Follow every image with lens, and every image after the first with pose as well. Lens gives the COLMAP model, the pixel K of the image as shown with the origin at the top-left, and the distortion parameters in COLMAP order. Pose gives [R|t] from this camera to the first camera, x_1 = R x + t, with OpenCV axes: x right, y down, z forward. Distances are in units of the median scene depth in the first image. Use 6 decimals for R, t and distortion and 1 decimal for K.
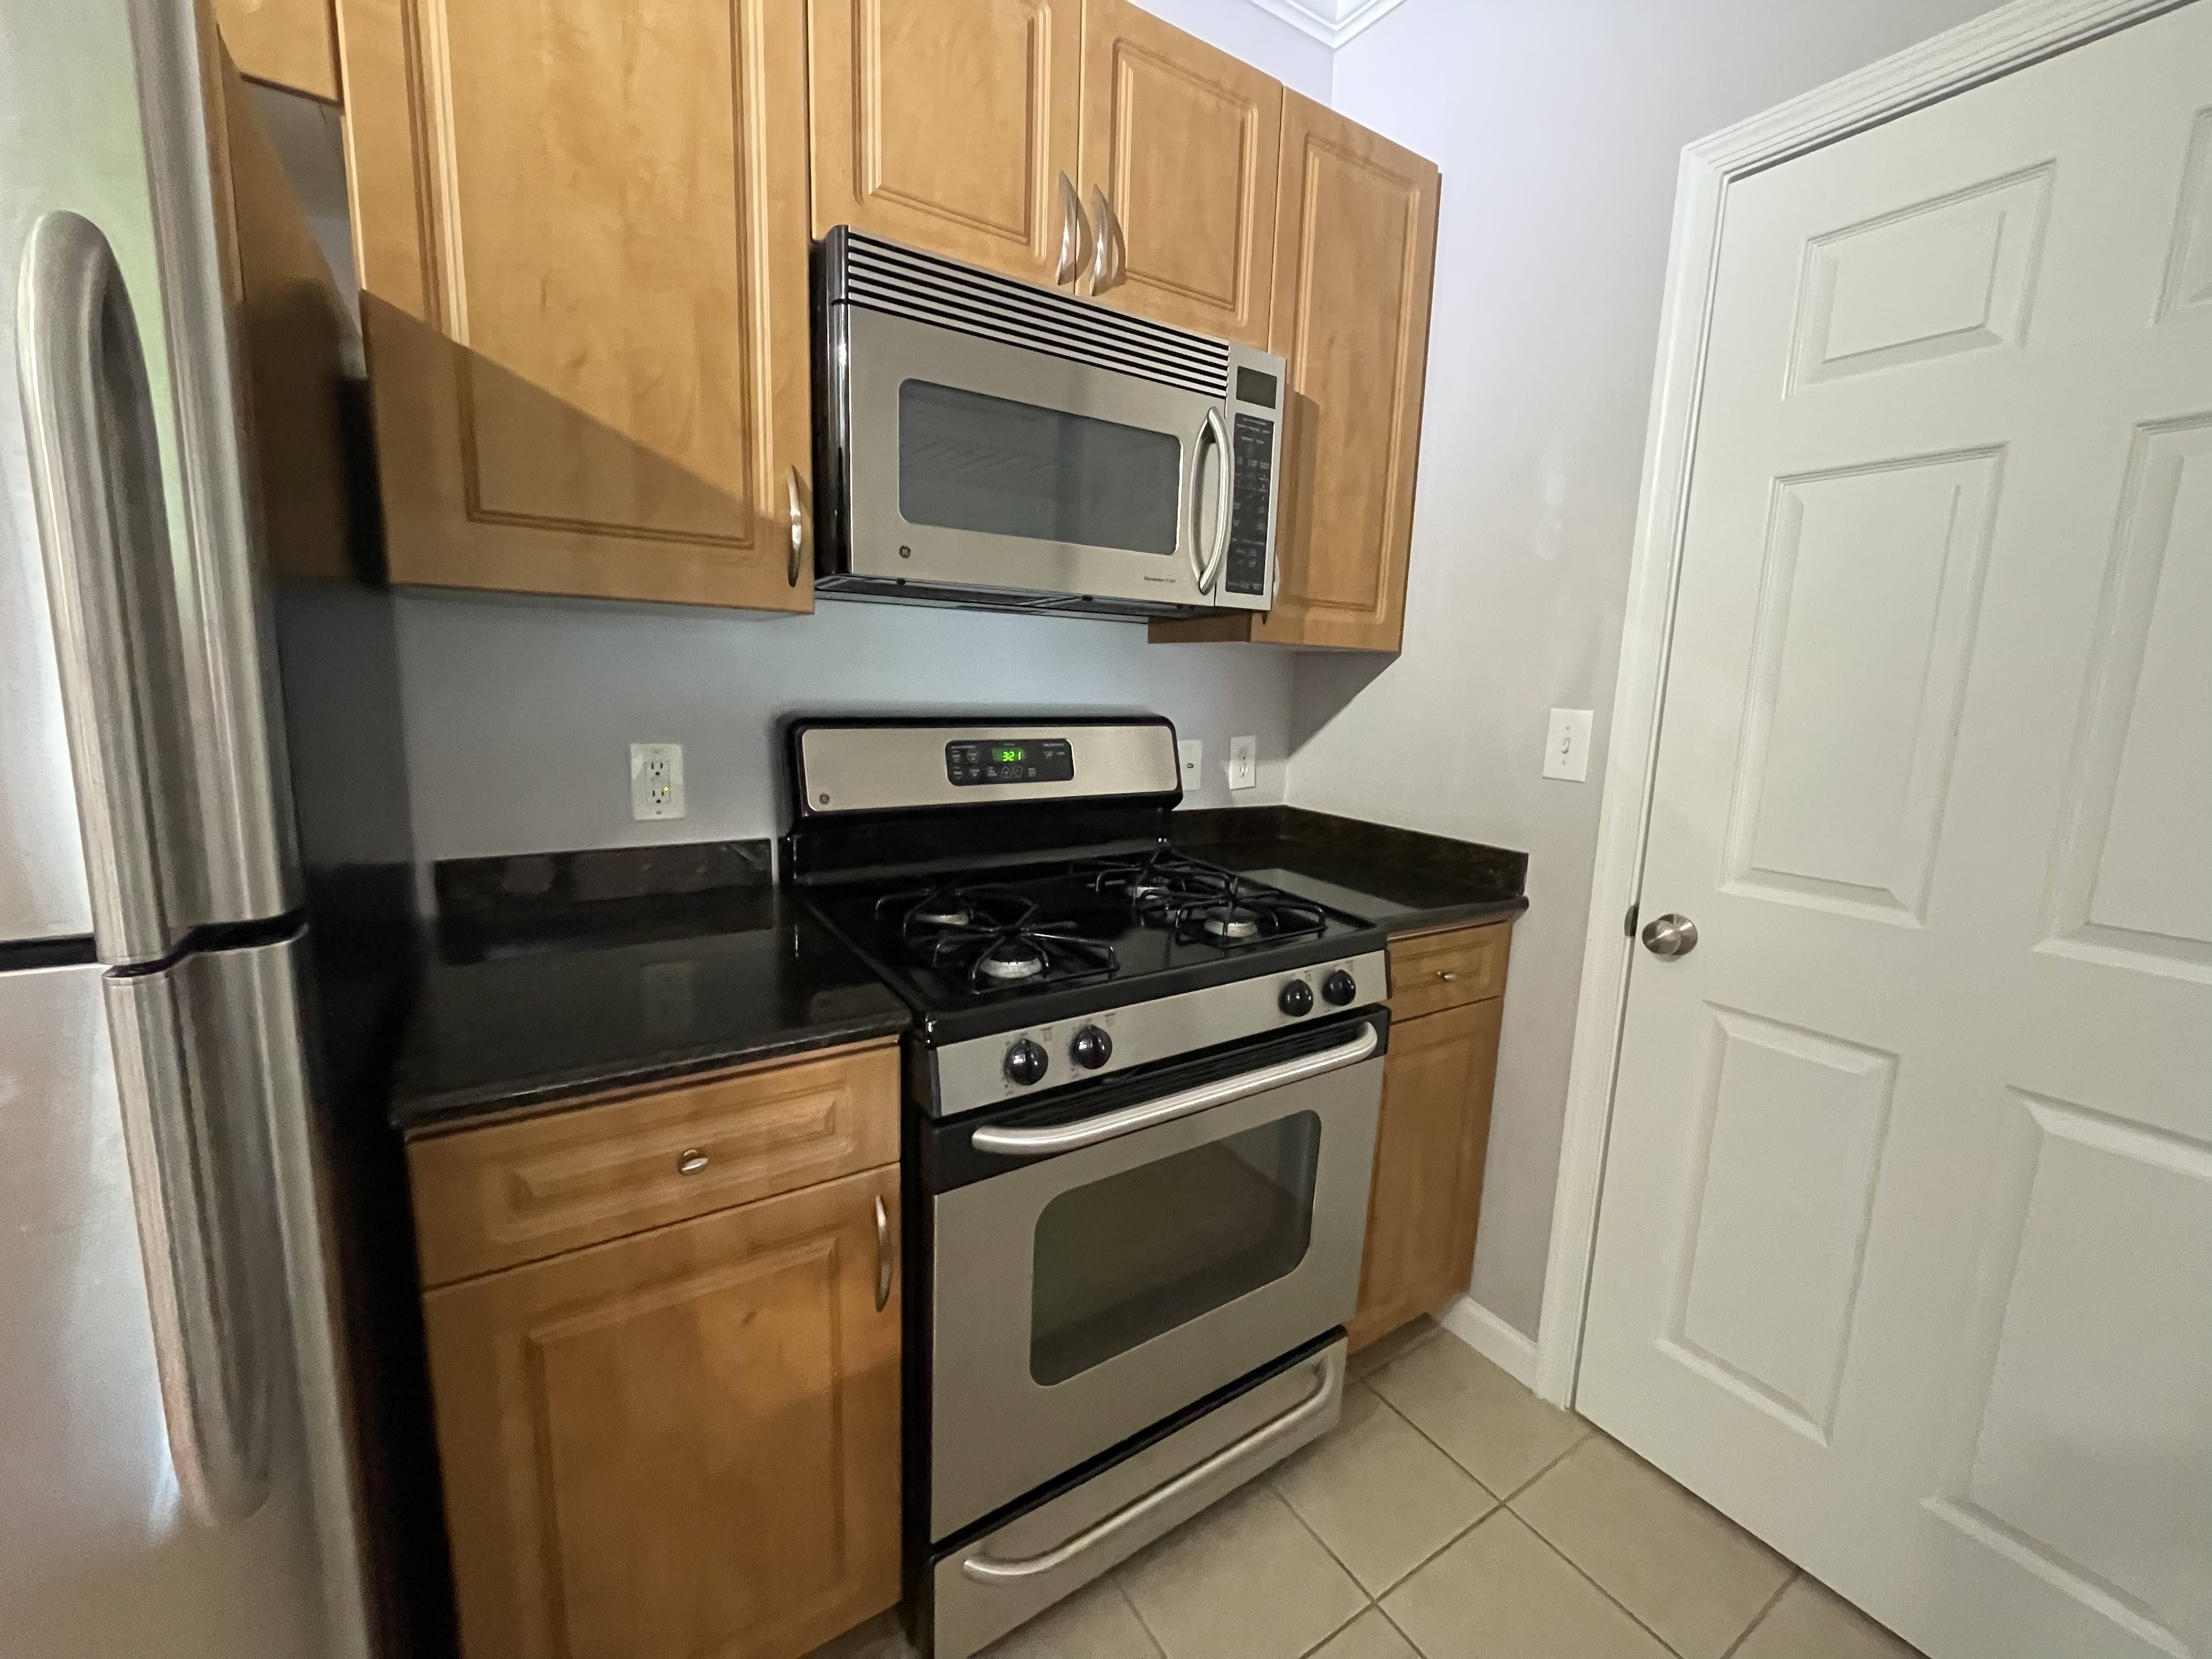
lens RADIAL K [[895.1, 0, 1102.9], [0, 895.1, 826.7], [0, 0, 1]] dist [-0.002741, 0.000204]
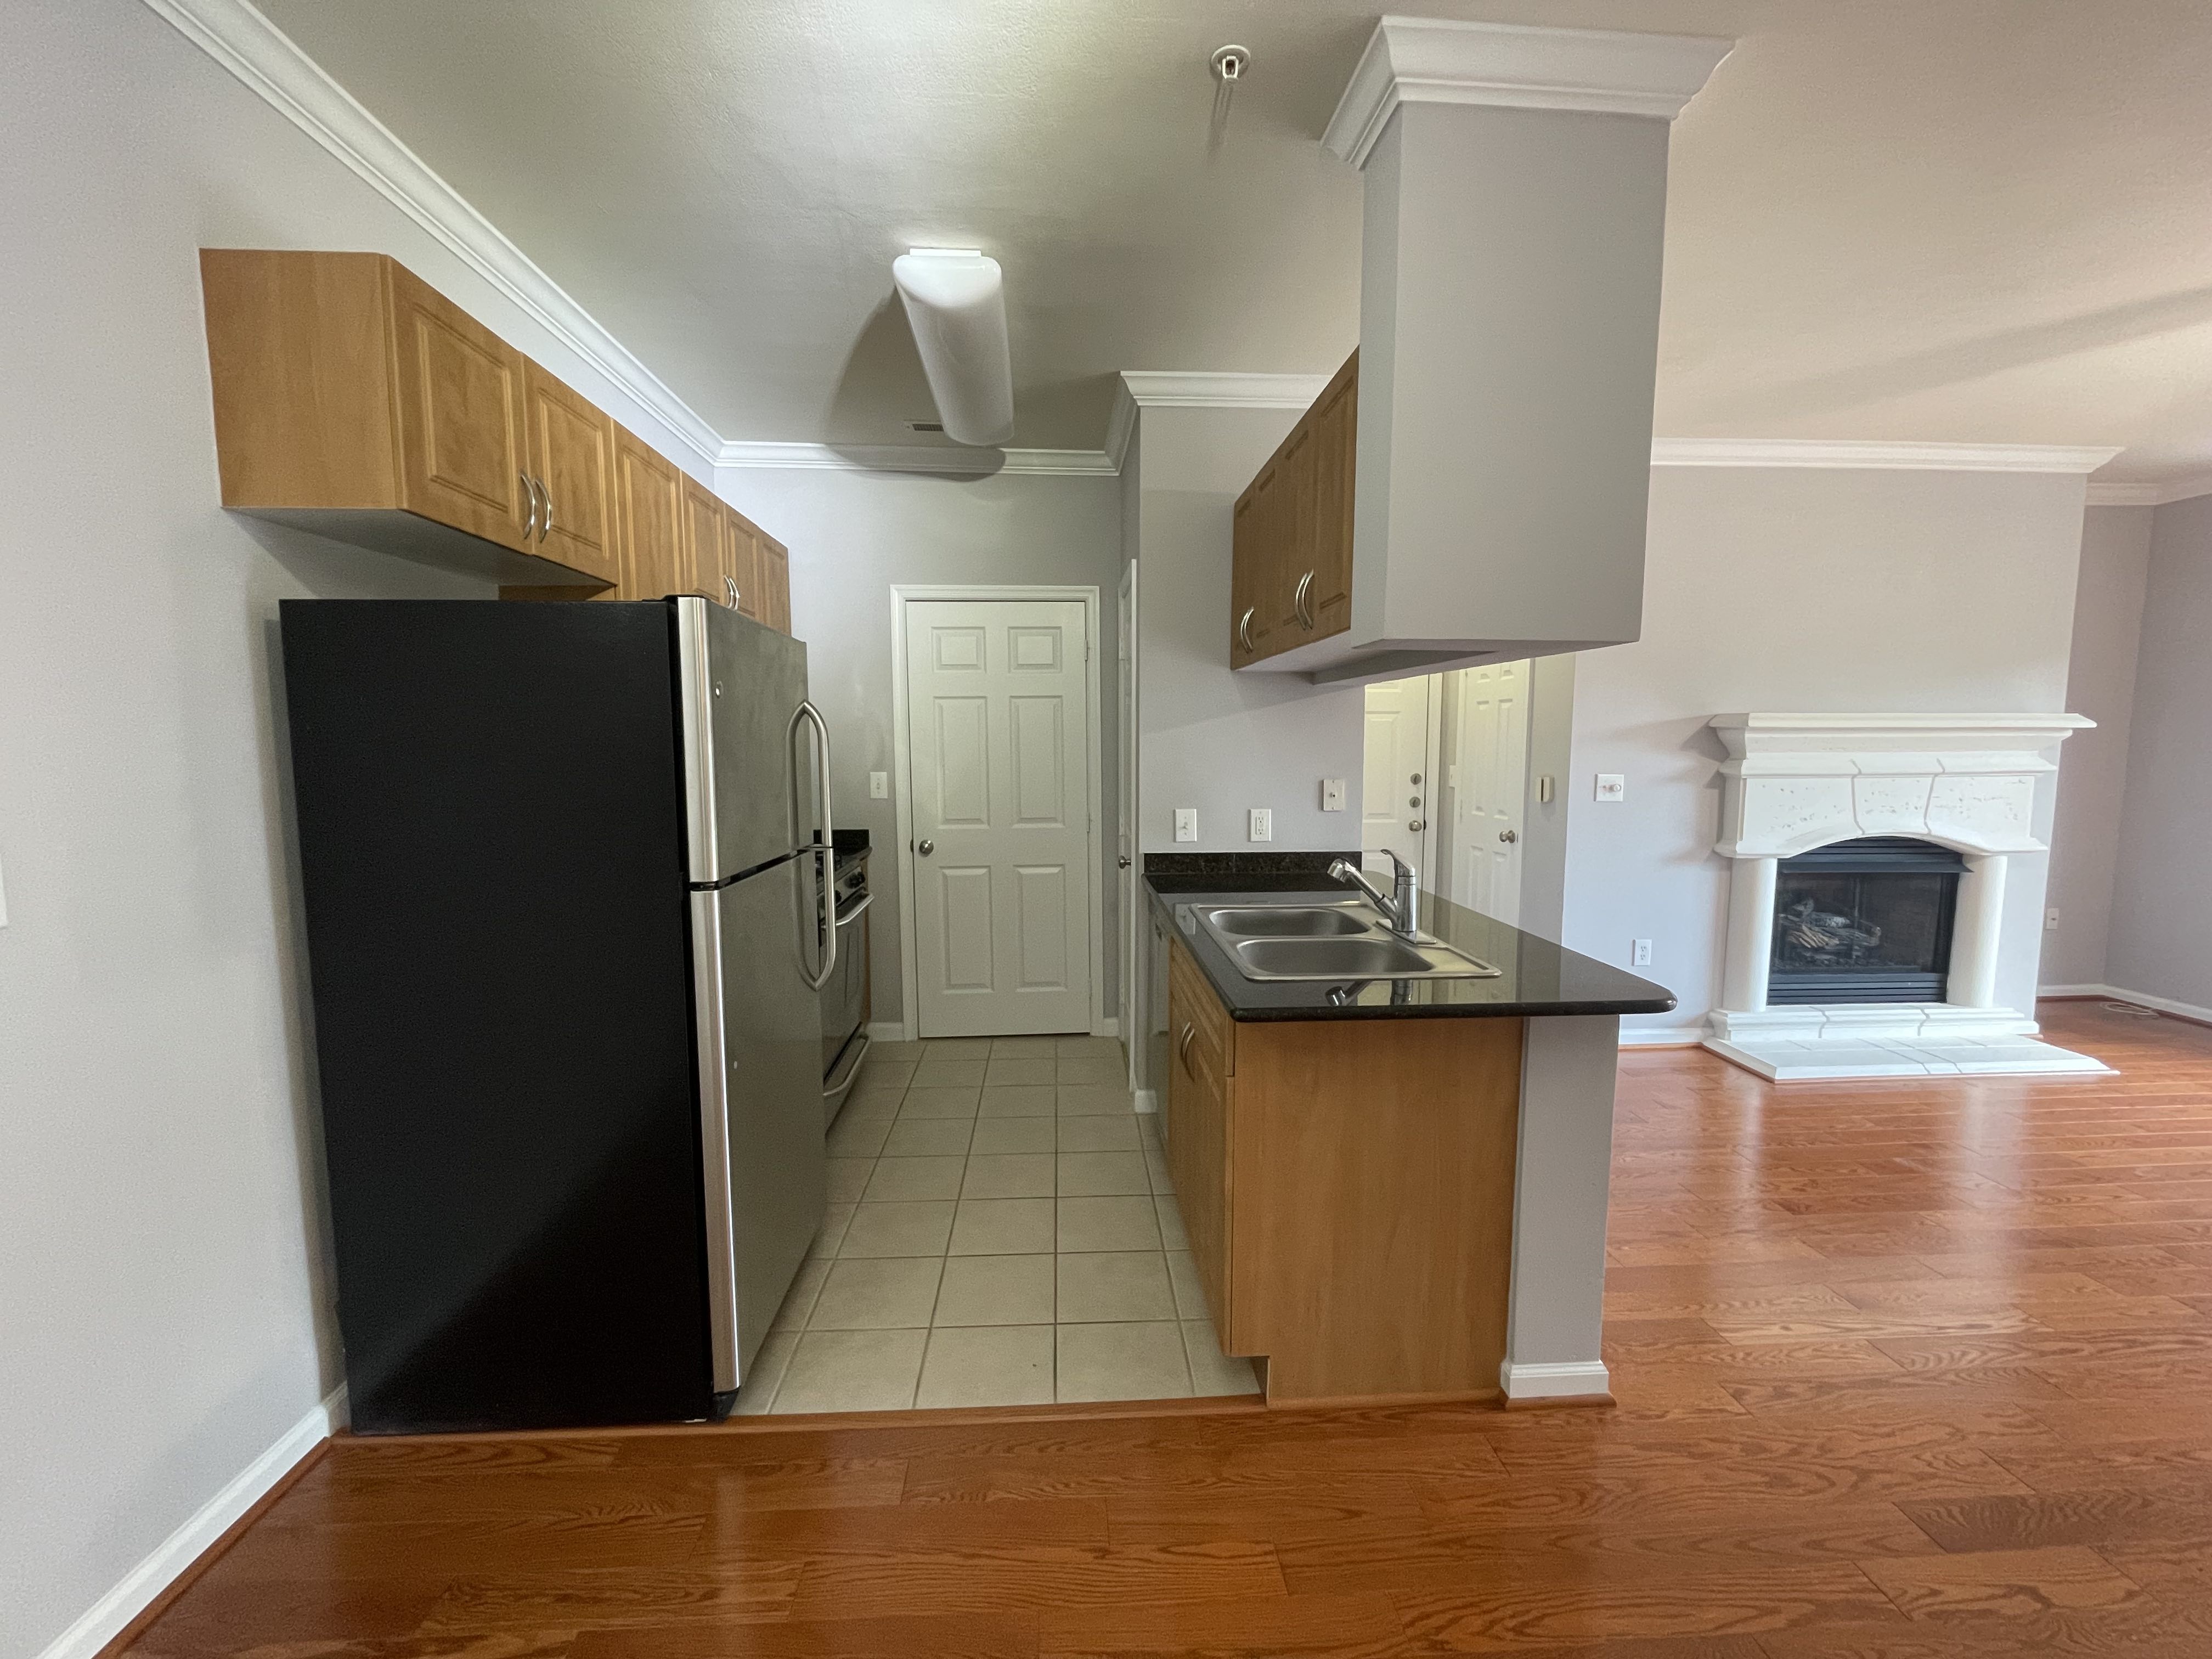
lens RADIAL K [[895.1, 0, 1102.0], [0, 895.1, 830.2], [0, 0, 1]] dist [-0.002741, 0.000204]
pose [[0.491982, -0.121631, 0.862067, -1.667867], [0.164111, 0.985398, 0.045374, 0.031105], [-0.854998, 0.119152, 0.504759, -1.013729]]
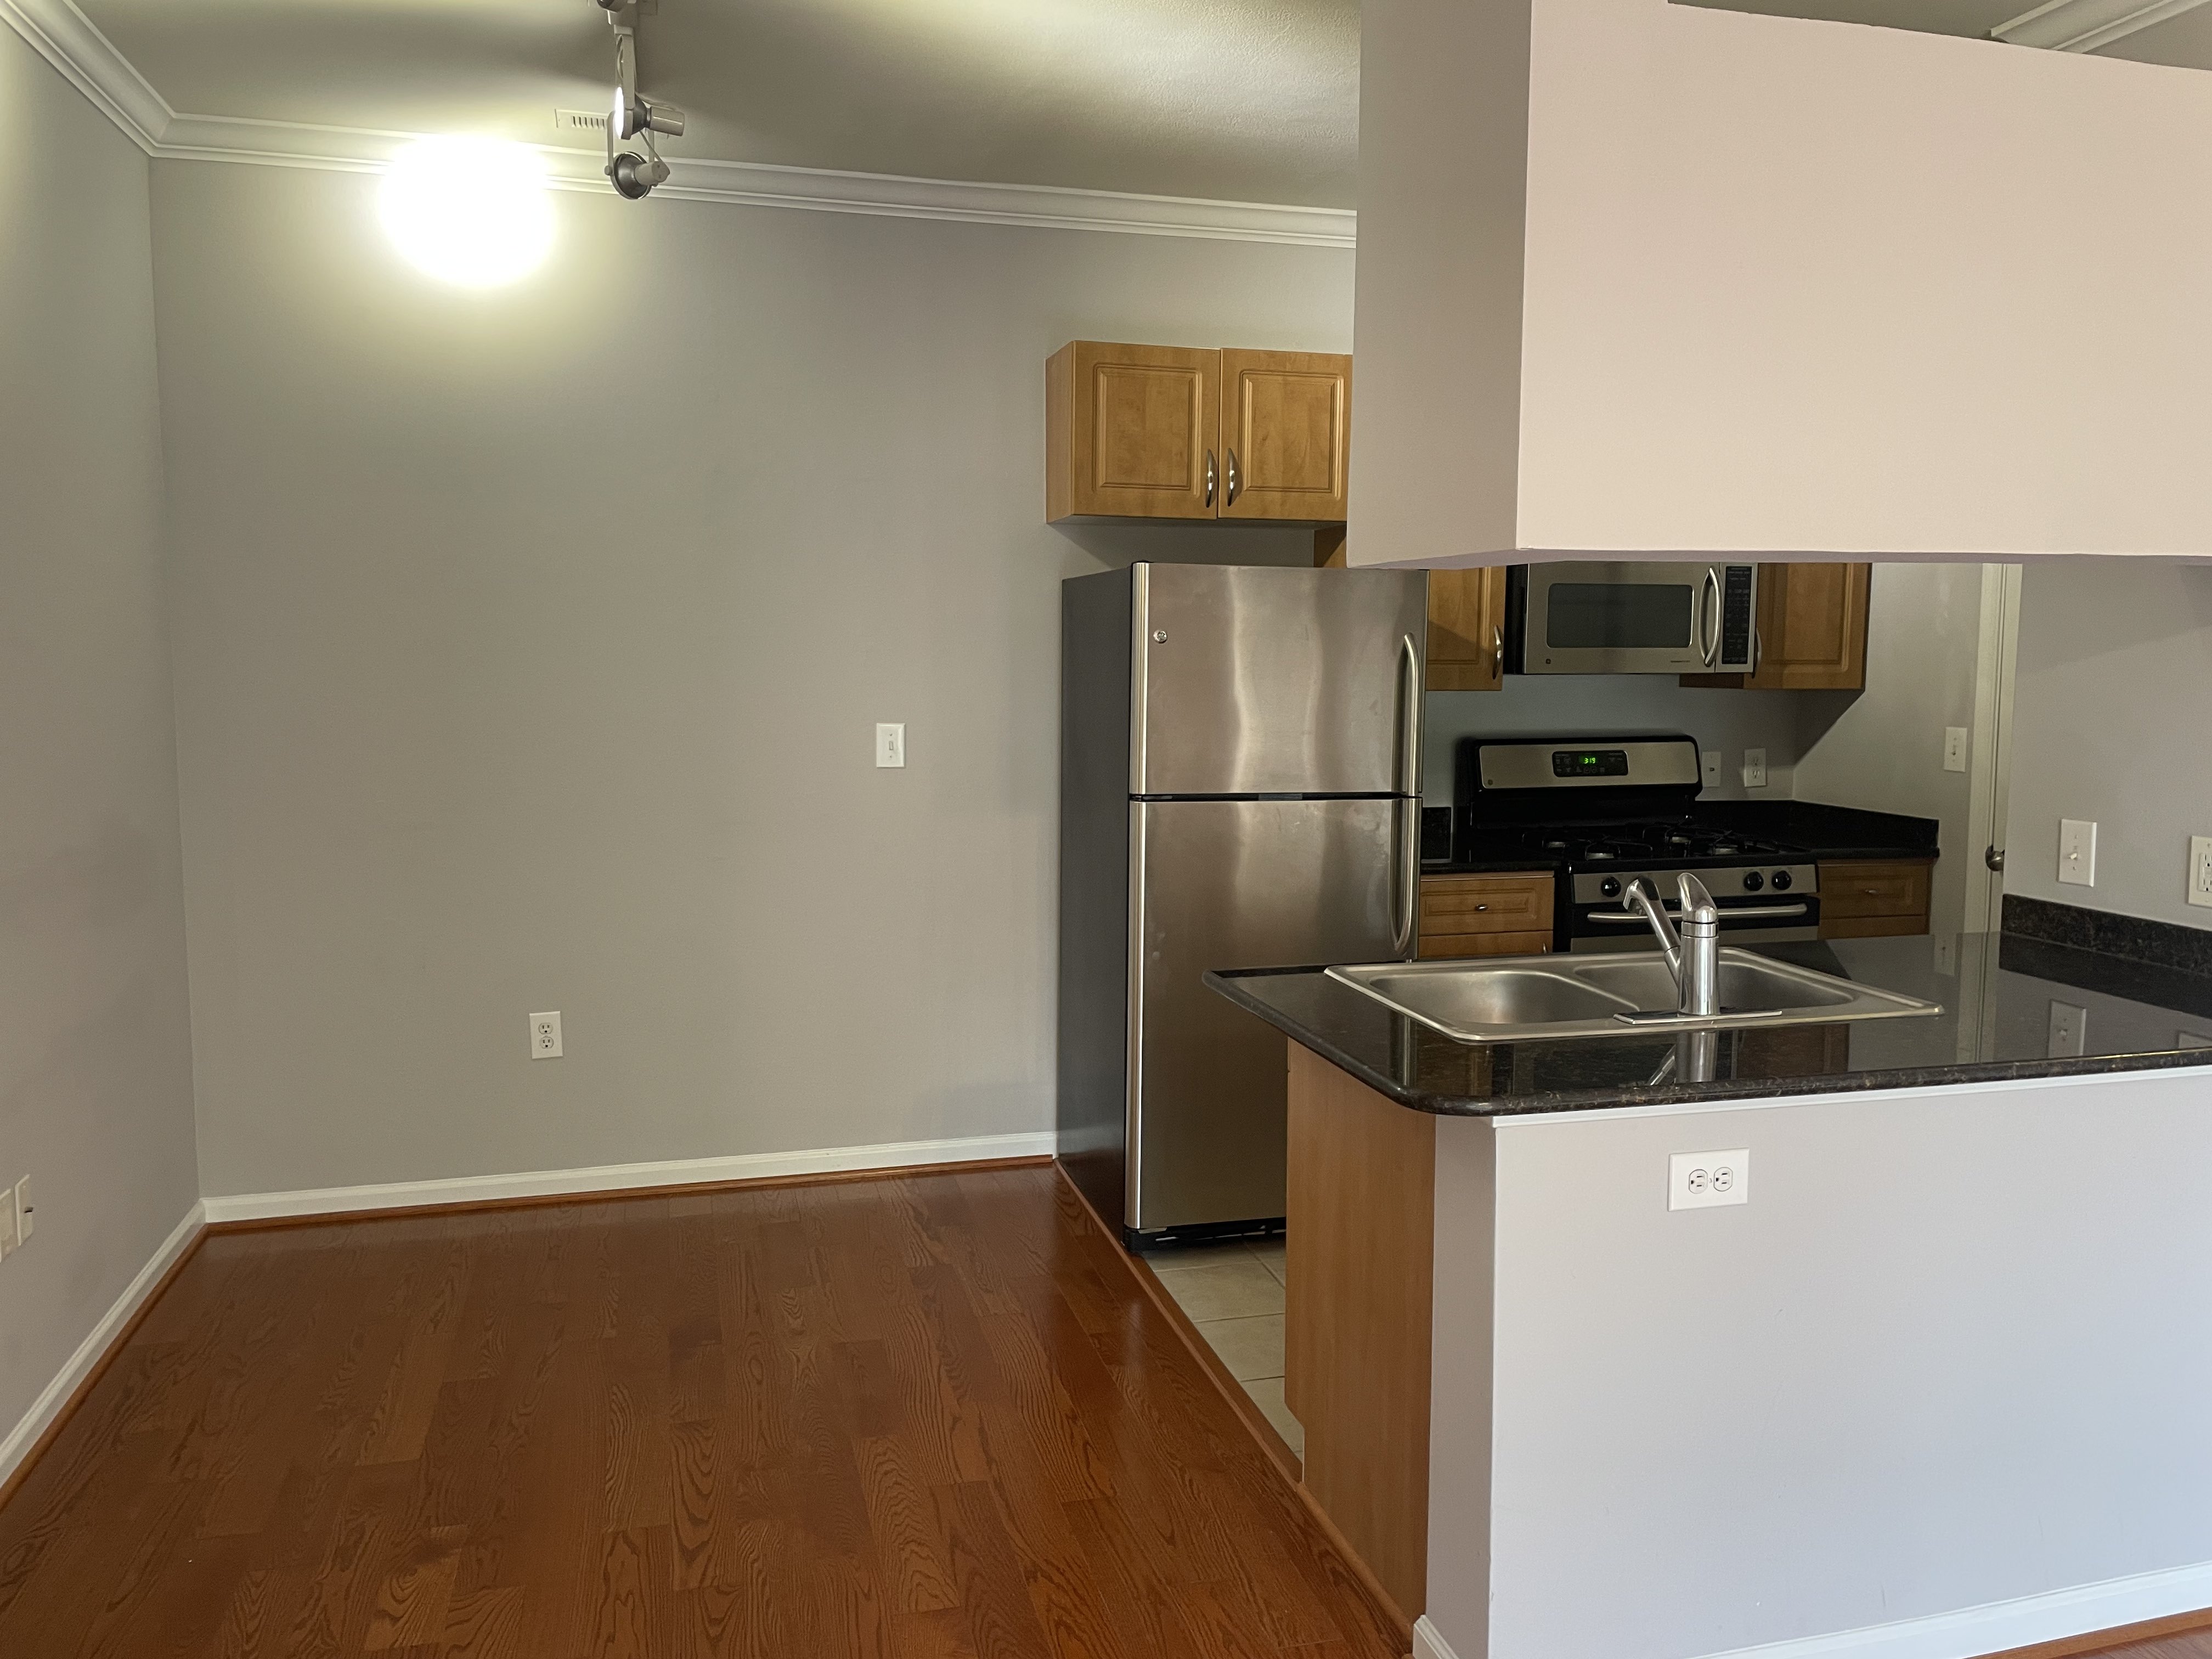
lens RADIAL K [[1662.9, 0, 1123.4], [0, 1662.9, 821.0], [0, 0, 1]] dist [0.061857, -0.018989]
pose [[0.953348, 0.000977, -0.301871, 0.013253], [-0.022751, 0.997383, -0.068623, 0.317867], [0.301014, 0.072290, 0.950876, -2.645266]]
